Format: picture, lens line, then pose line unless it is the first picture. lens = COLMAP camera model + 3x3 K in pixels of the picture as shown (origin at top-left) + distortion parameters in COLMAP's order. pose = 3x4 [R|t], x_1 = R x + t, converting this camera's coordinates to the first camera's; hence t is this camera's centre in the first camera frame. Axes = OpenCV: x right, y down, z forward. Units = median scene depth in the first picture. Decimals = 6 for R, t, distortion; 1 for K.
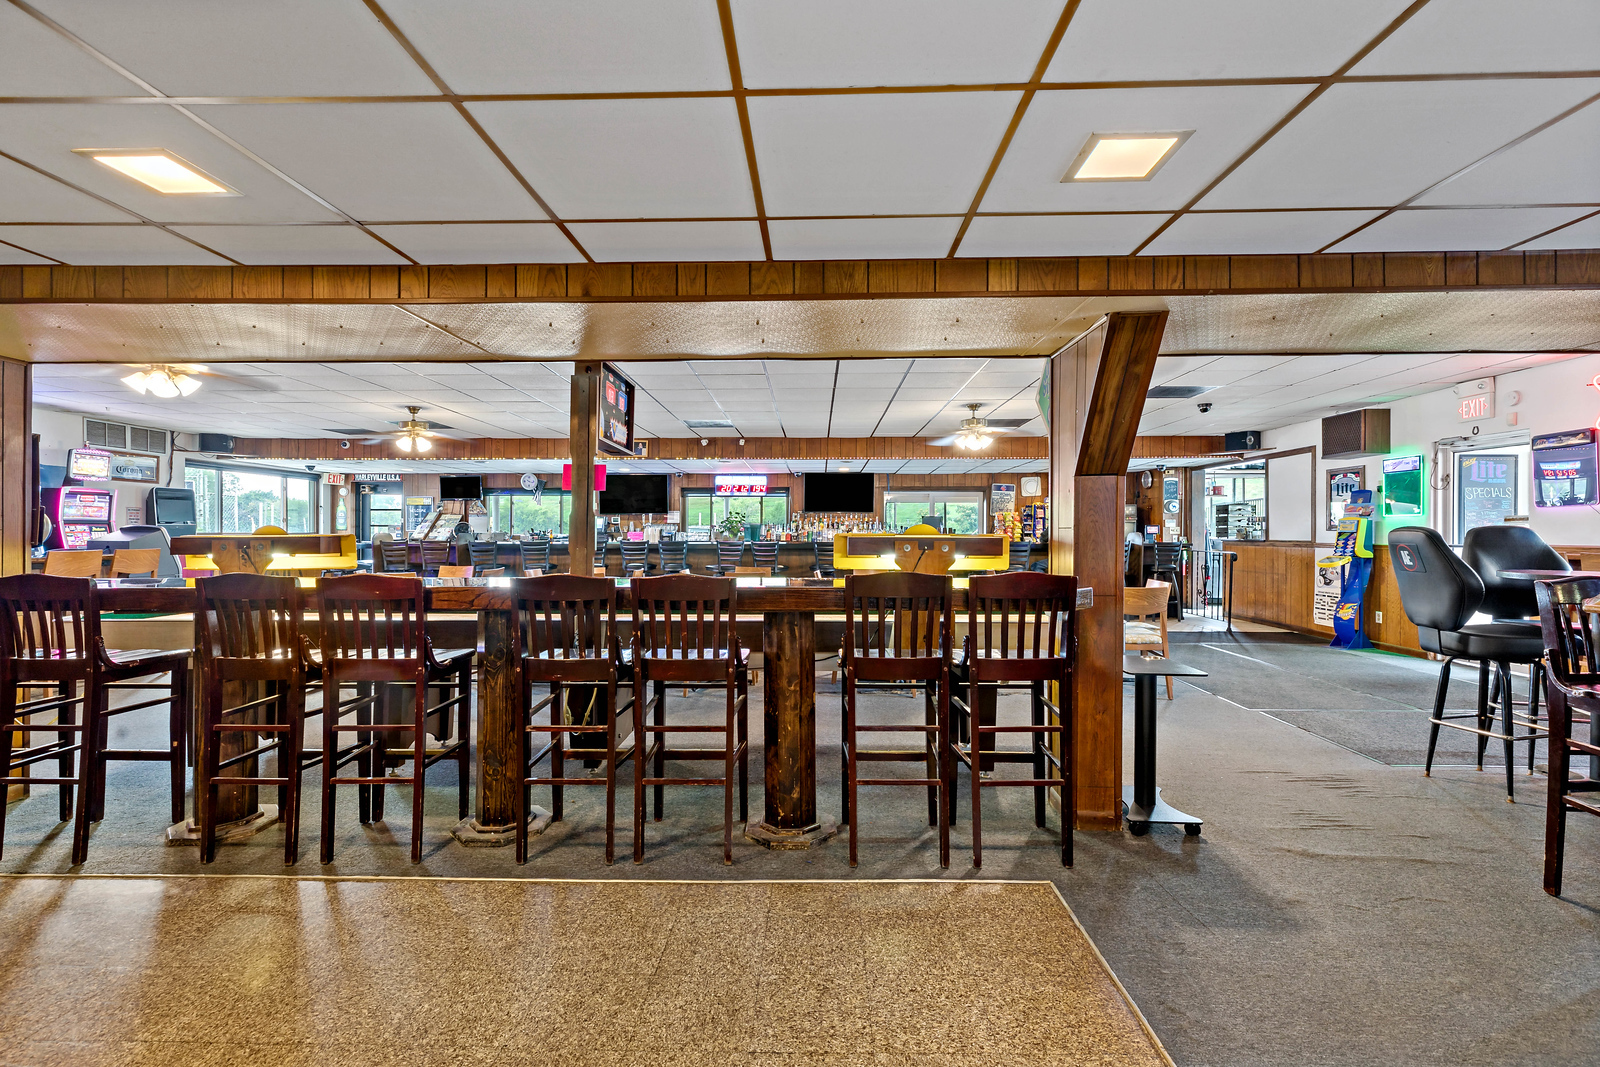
lens RADIAL K [[725.1, 0, 803.9], [0, 725.1, 533.0], [0, 0, 1]] dist [-0.000313, -0.000135]
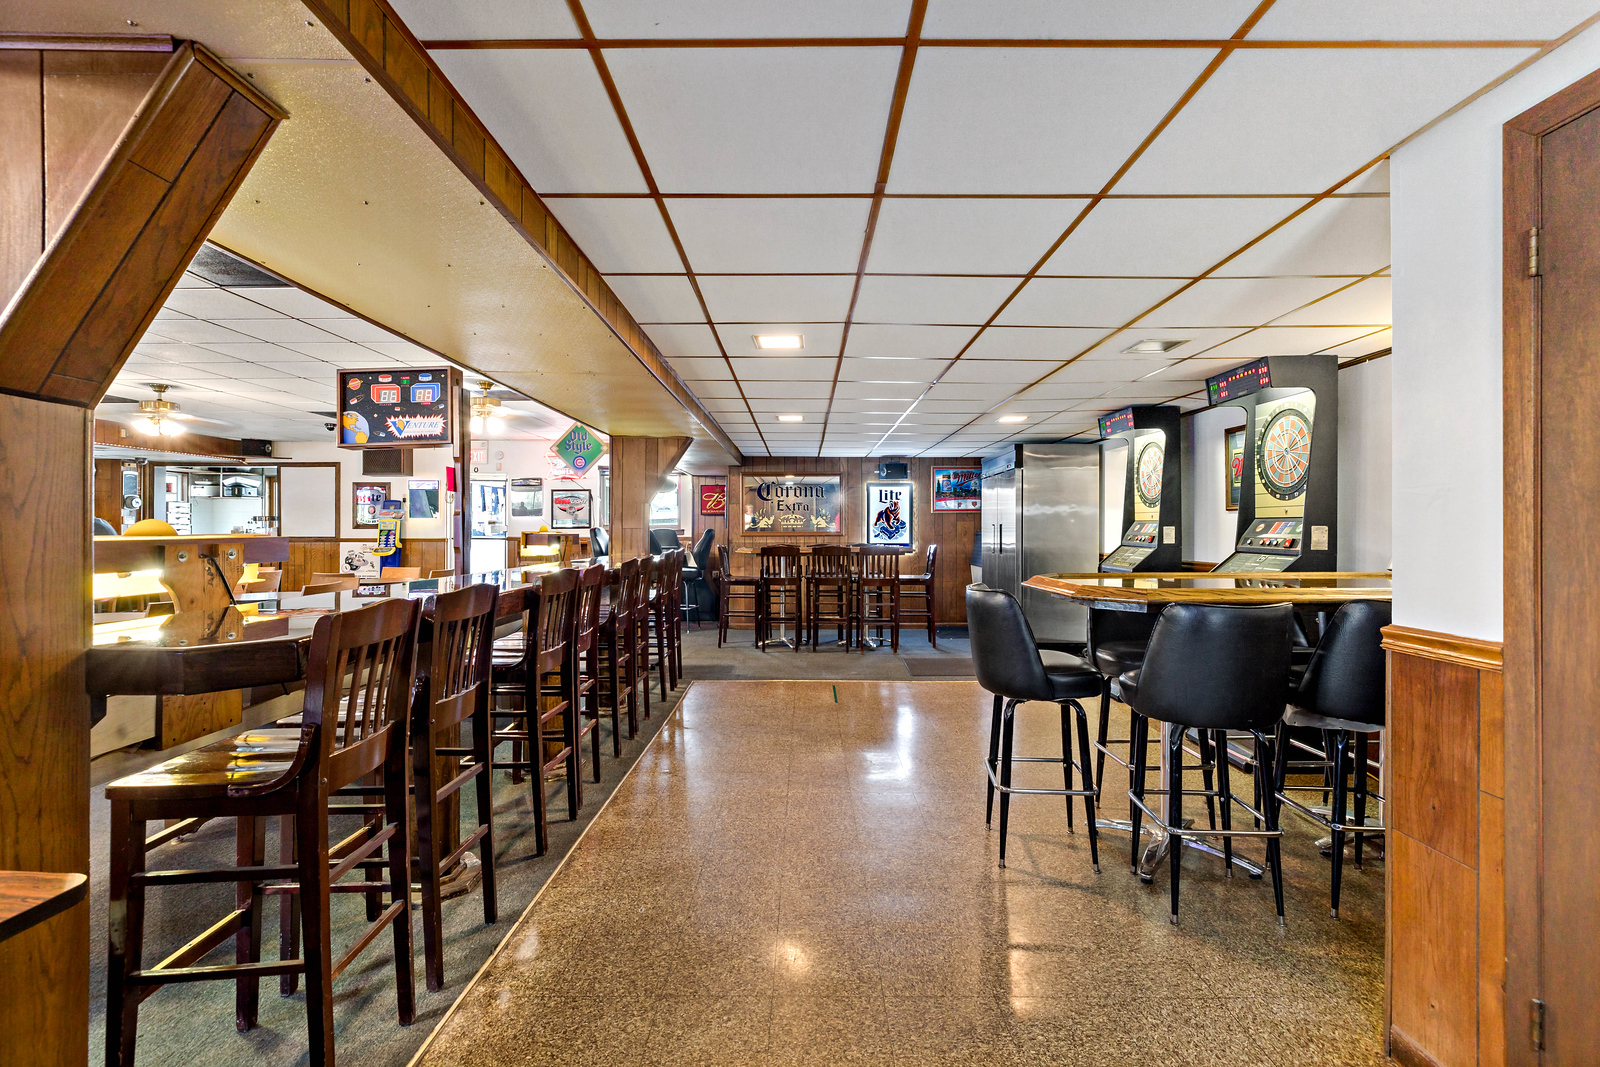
lens RADIAL K [[725.1, 0, 796.6], [0, 725.1, 533.7], [0, 0, 1]] dist [-0.000313, -0.000135]
pose [[-0.007850, -0.004896, 0.999957, -0.645825], [0.000020, 0.999988, 0.004896, -0.000729], [-0.999969, 0.000058, -0.007850, 0.227739]]
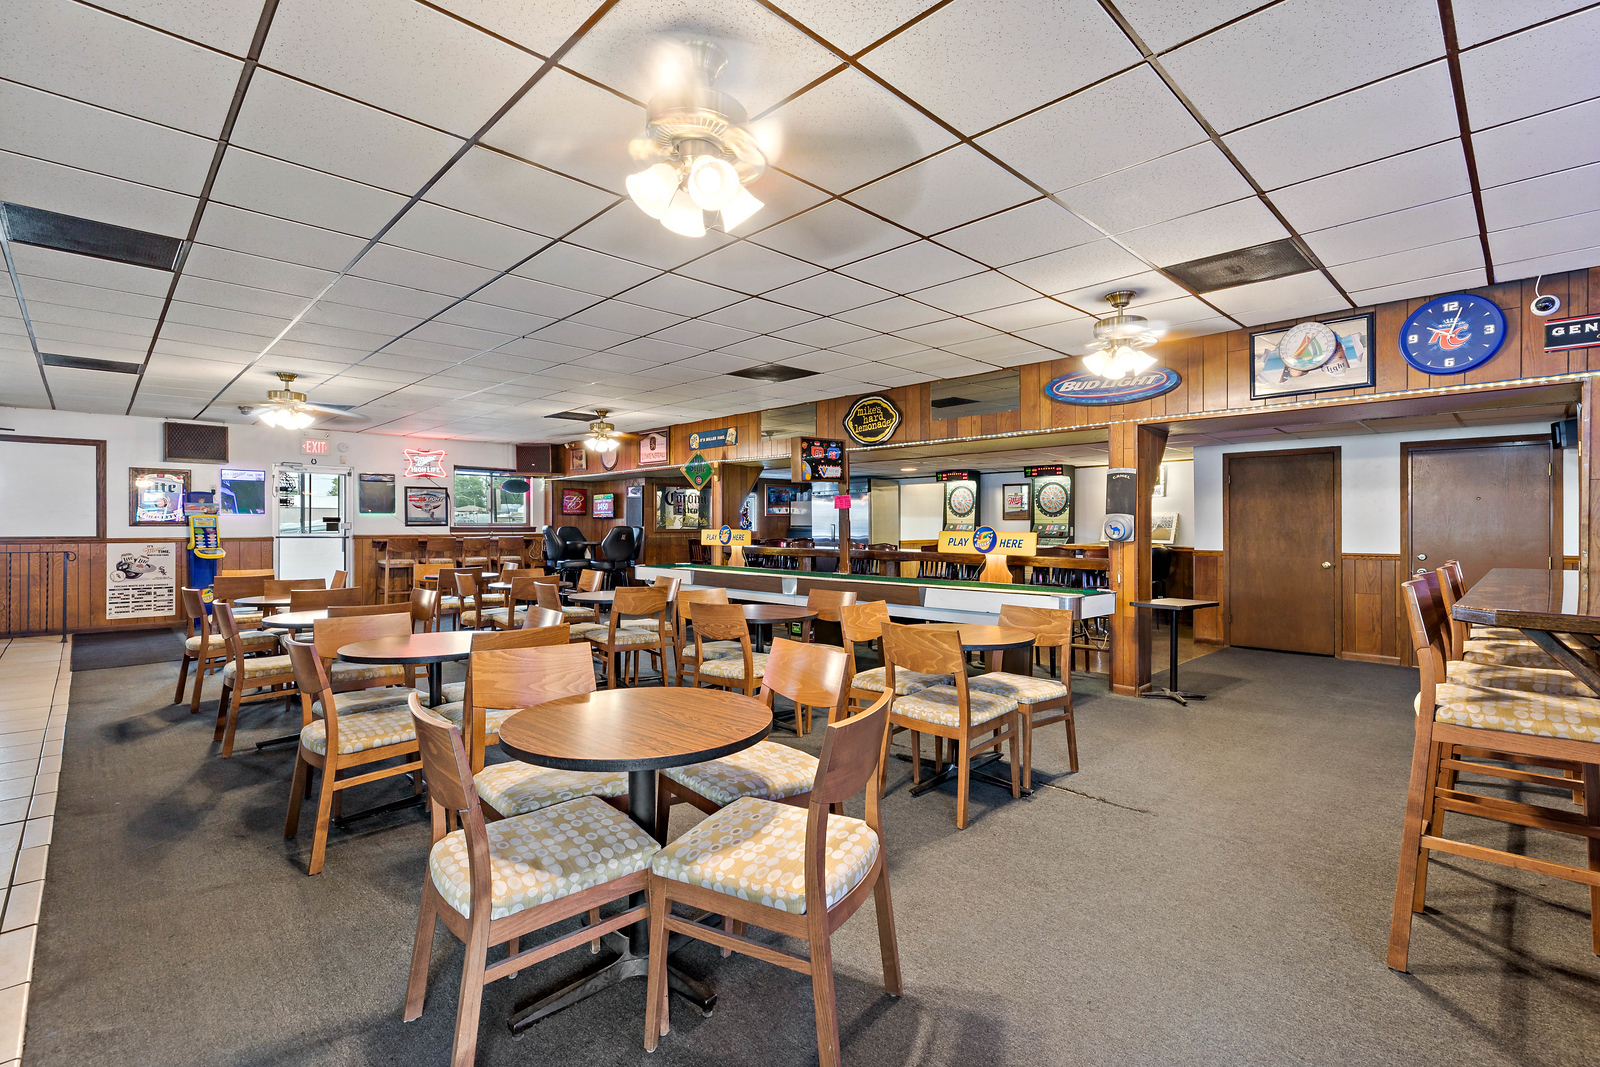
lens RADIAL K [[725.1, 0, 799.7], [0, 725.1, 527.2], [0, 0, 1]] dist [-0.000313, -0.000135]
pose [[-0.712167, -0.003022, 0.702004, -0.745558], [-0.001225, 0.999995, 0.003062, -0.006324], [-0.702010, 0.001321, -0.712166, 1.158966]]
